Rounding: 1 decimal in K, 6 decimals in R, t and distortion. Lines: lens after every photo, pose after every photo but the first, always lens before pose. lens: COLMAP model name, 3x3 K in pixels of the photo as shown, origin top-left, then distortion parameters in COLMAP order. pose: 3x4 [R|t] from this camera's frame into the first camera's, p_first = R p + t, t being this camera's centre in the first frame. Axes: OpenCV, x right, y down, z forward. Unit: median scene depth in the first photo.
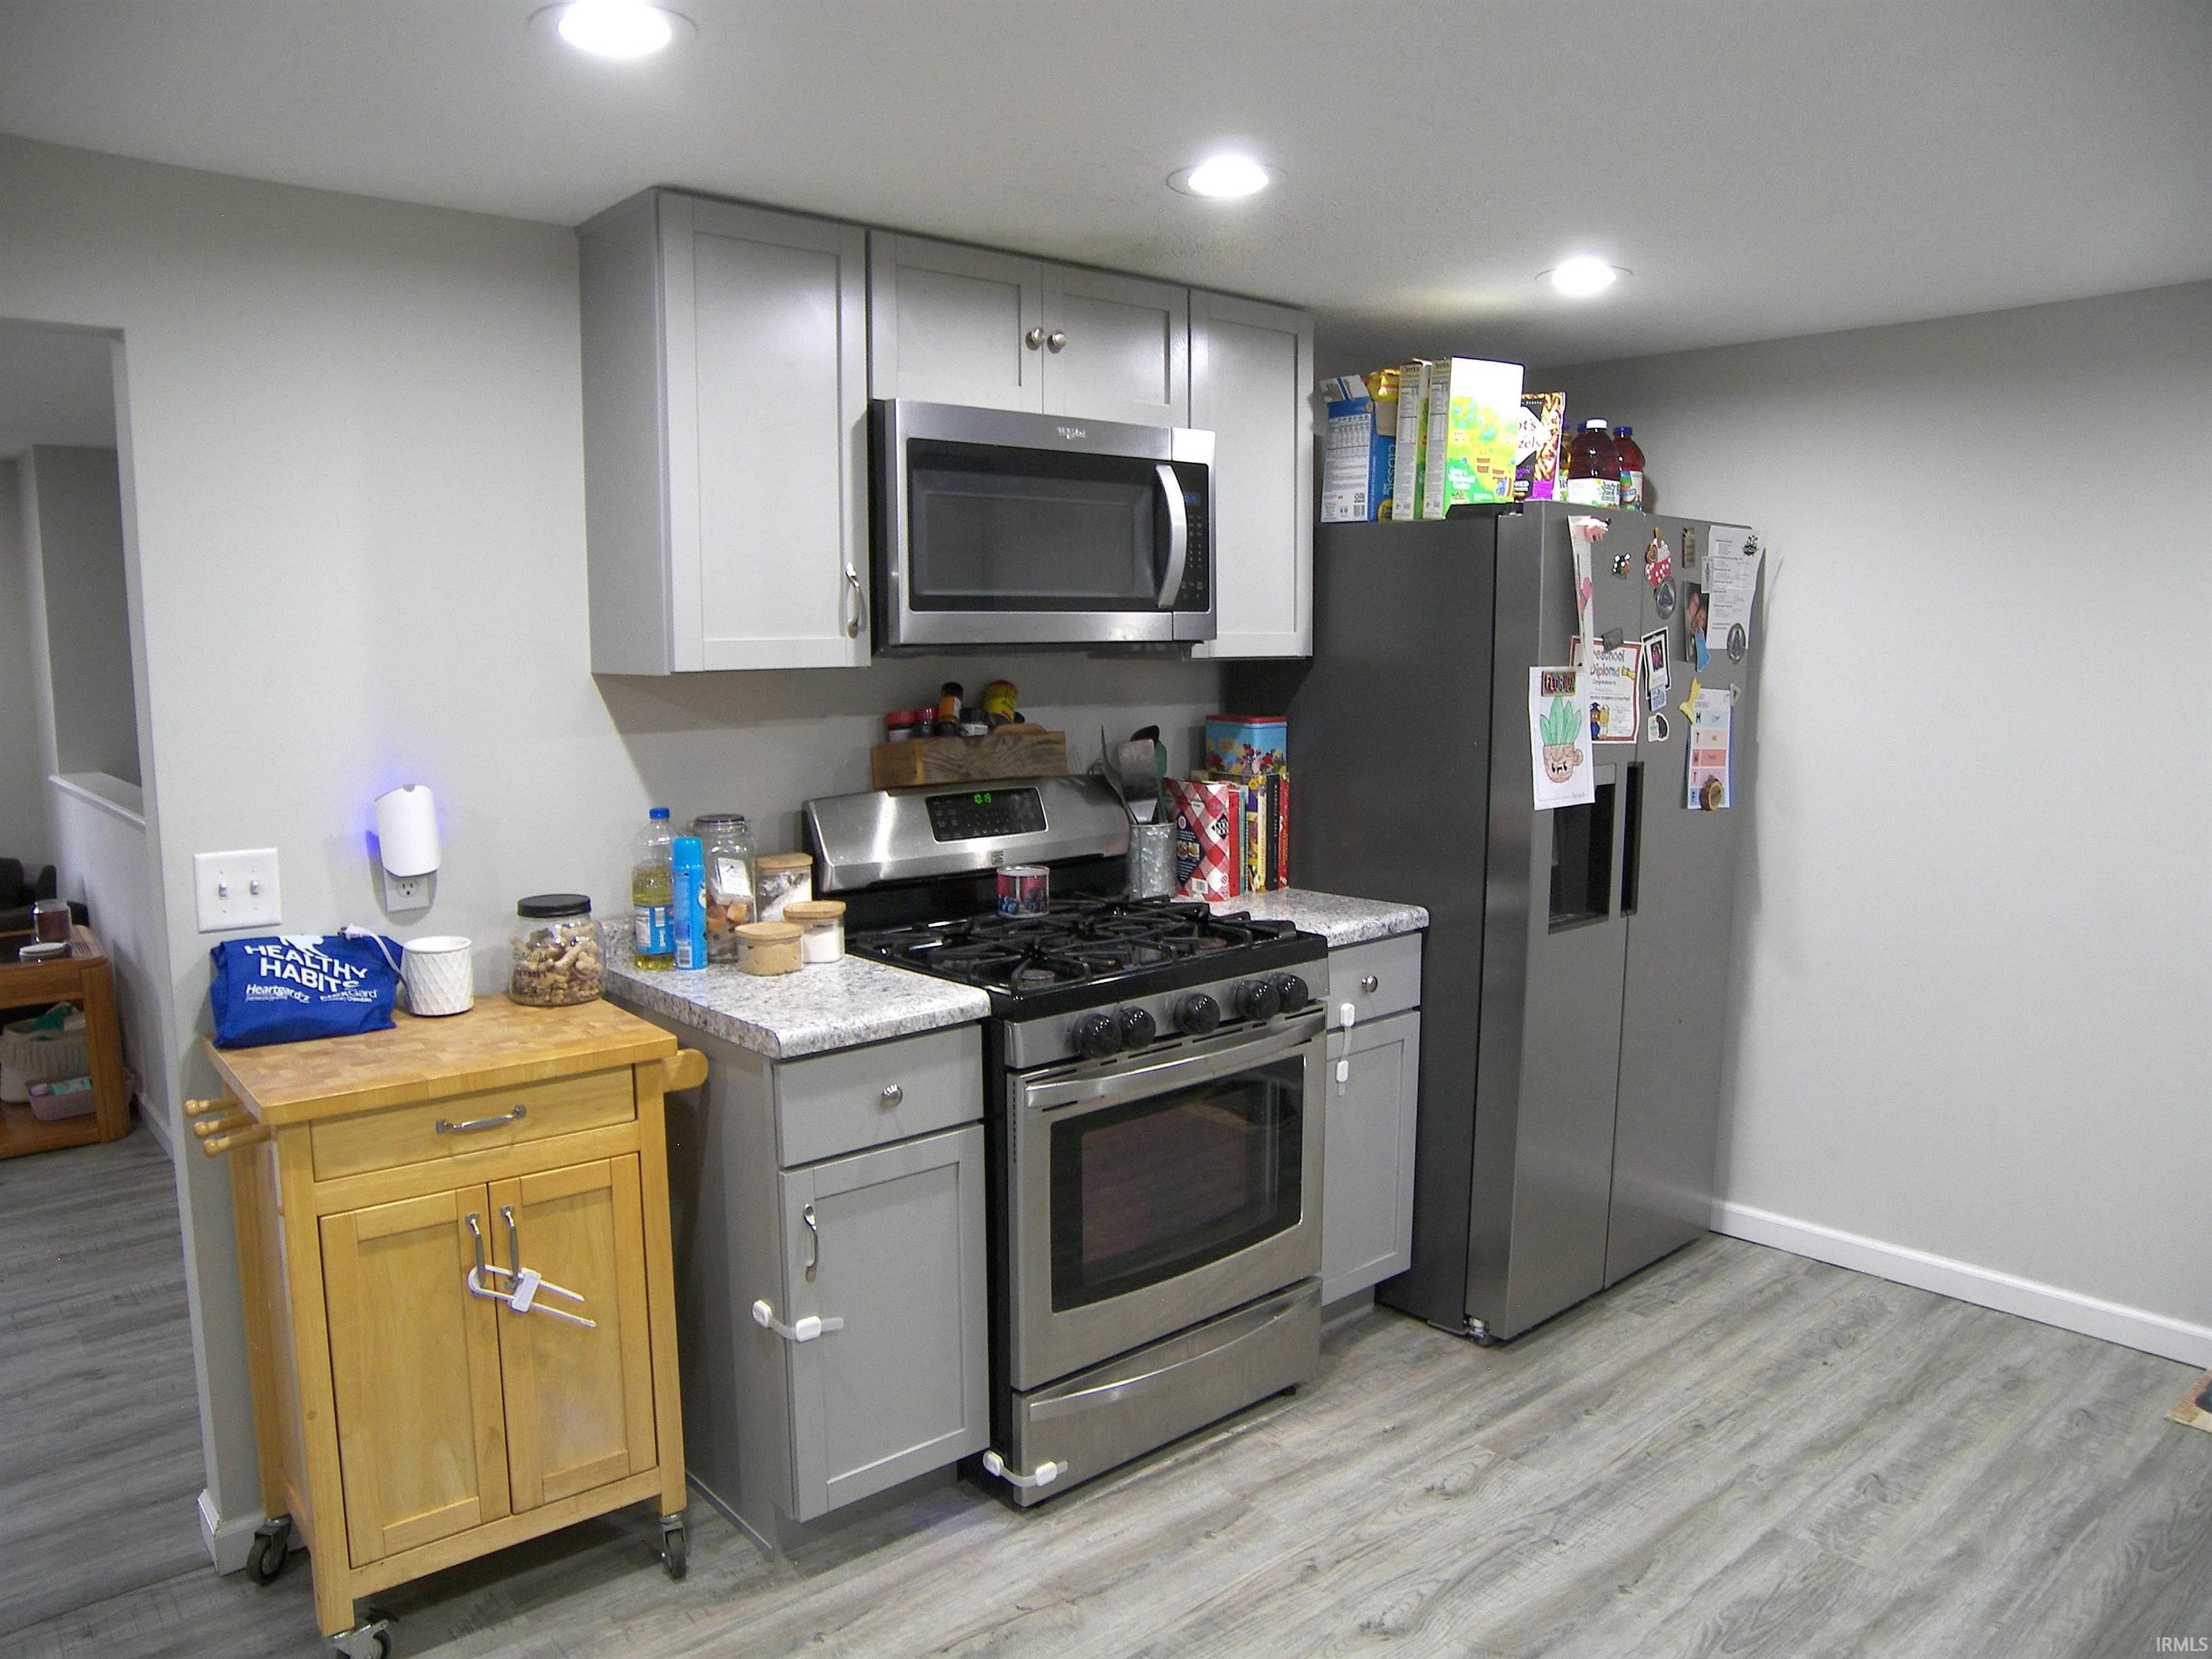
lens RADIAL K [[1569.3, 0, 1106.0], [0, 1569.3, 829.5], [0, 0, 1]] dist [-0.142339, 0.105001]
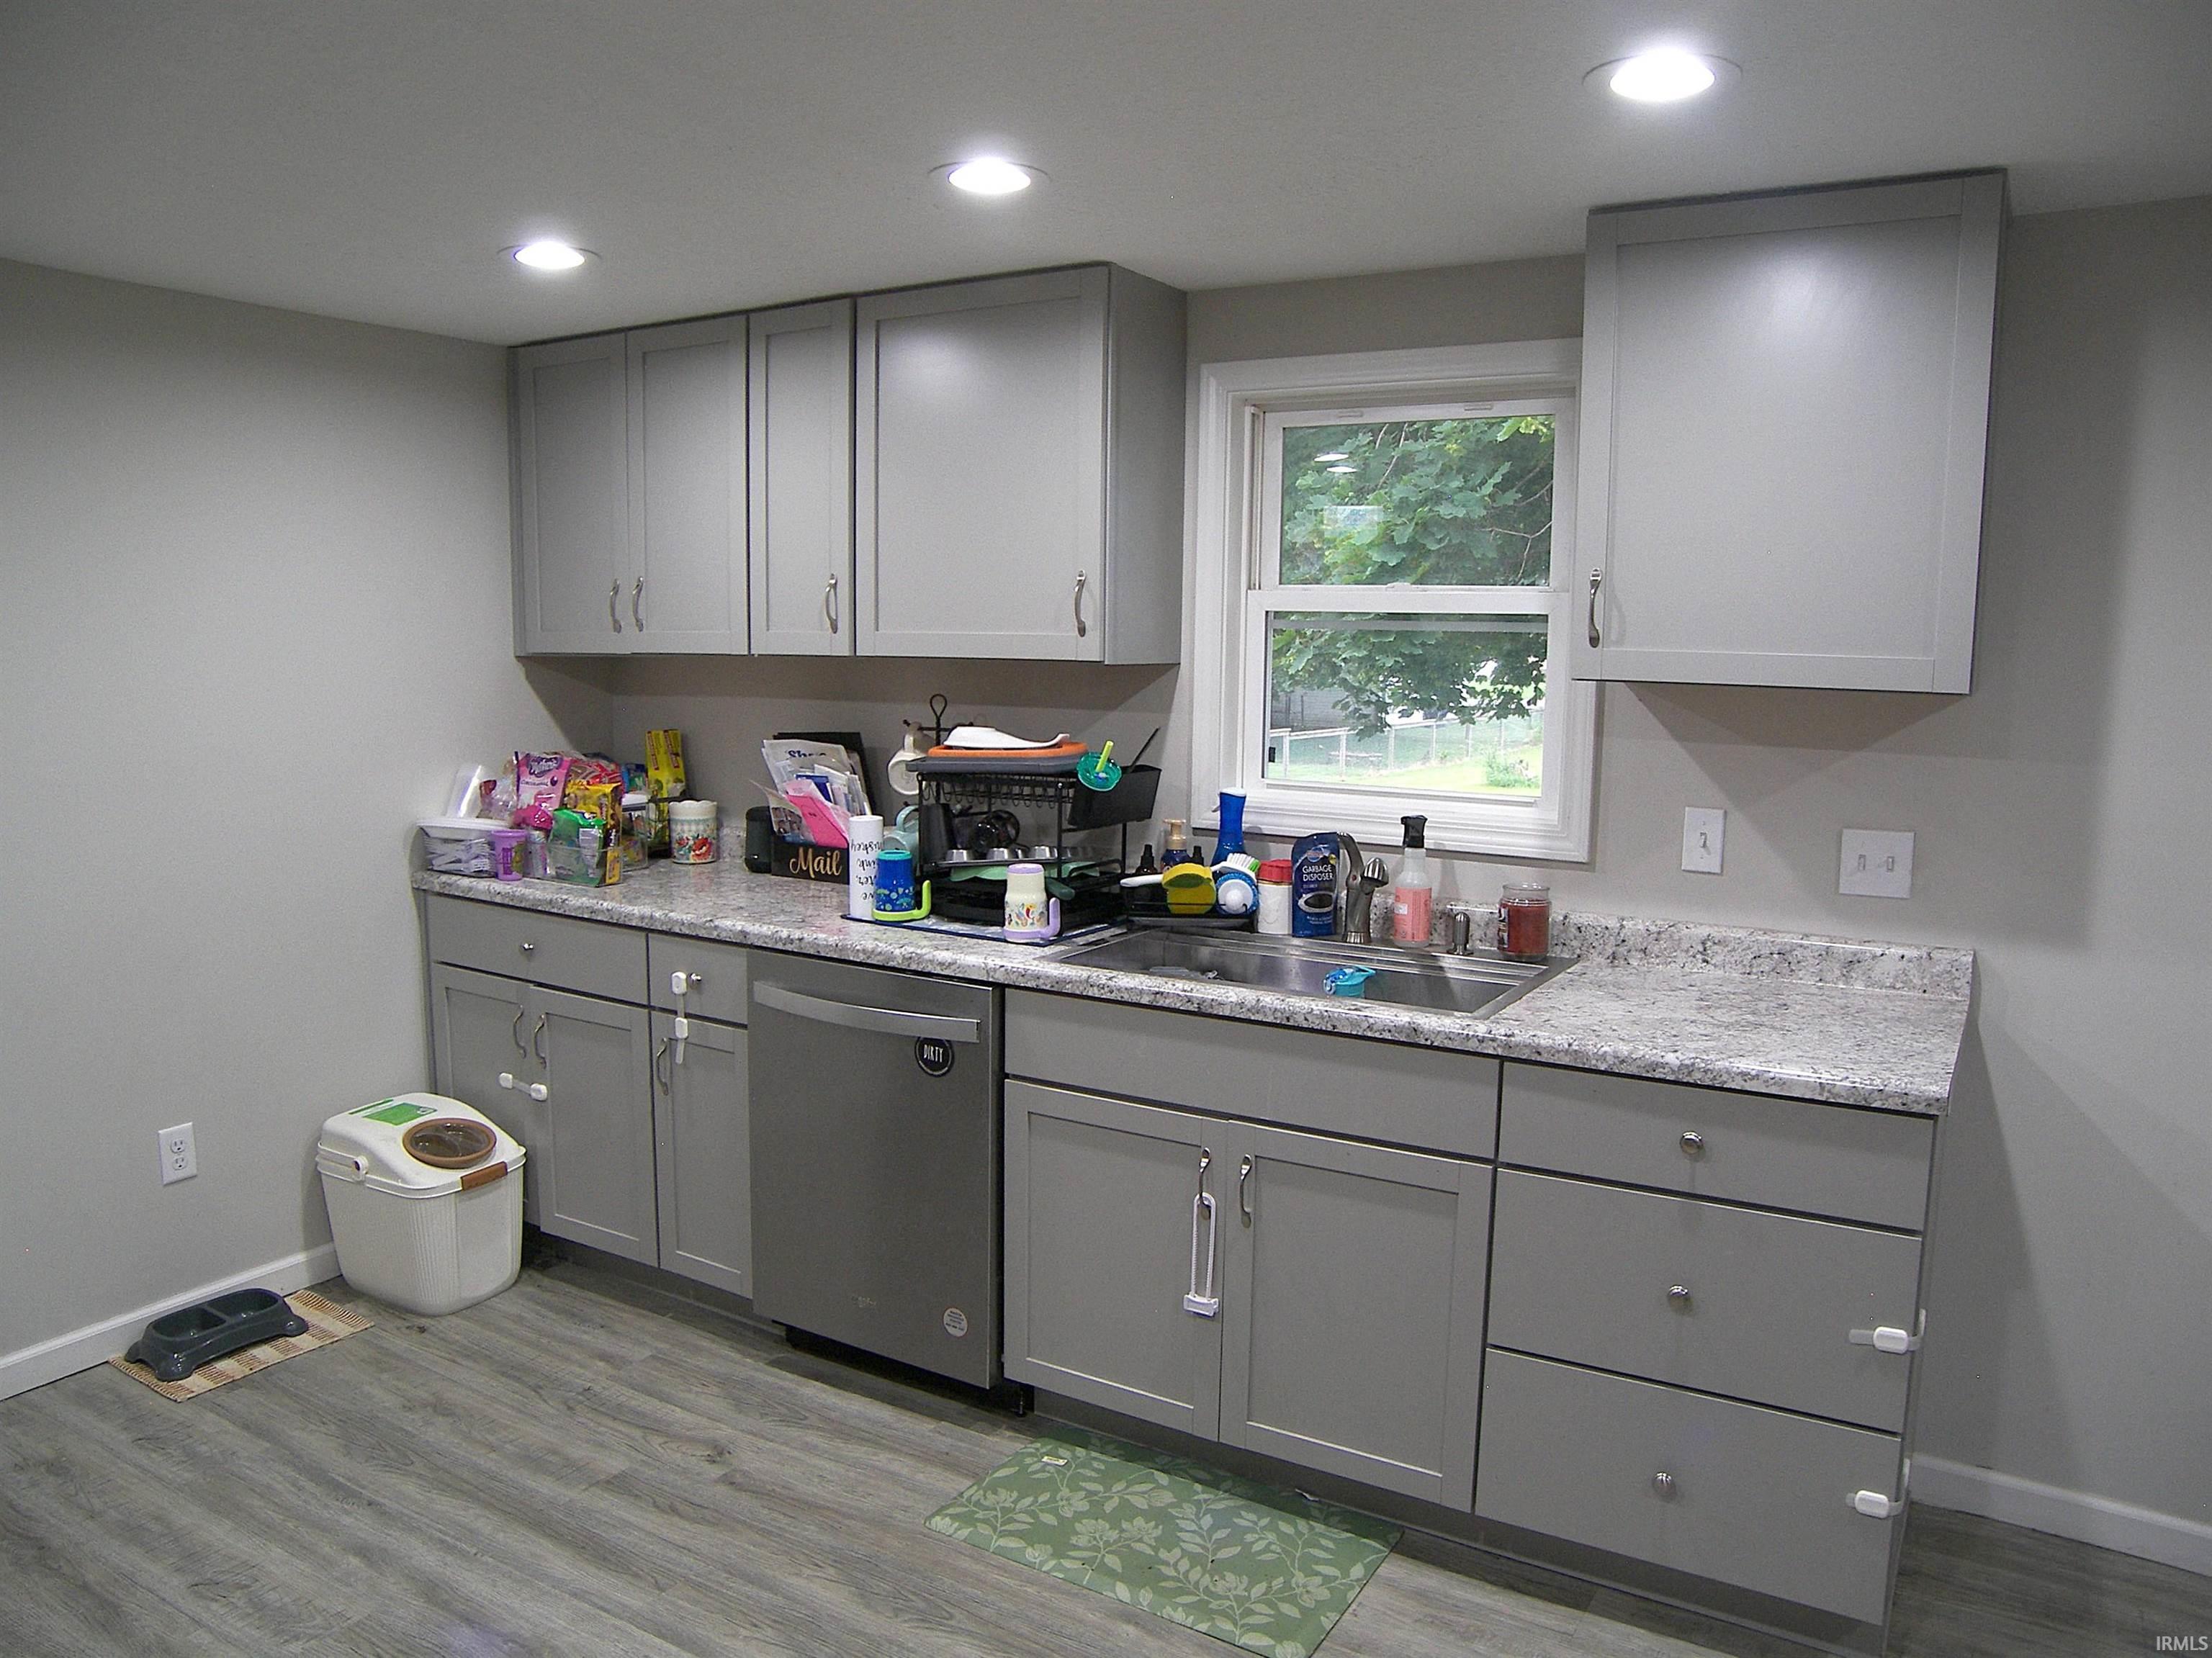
lens RADIAL K [[1591.9, 0, 1106.0], [0, 1591.9, 829.0], [0, 0, 1]] dist [-0.157683, 0.109554]
pose [[-0.288763, -0.117137, 0.950208, -0.403598], [0.103581, 0.982839, 0.152637, -0.080801], [-0.951781, 0.142500, -0.271674, 0.624621]]
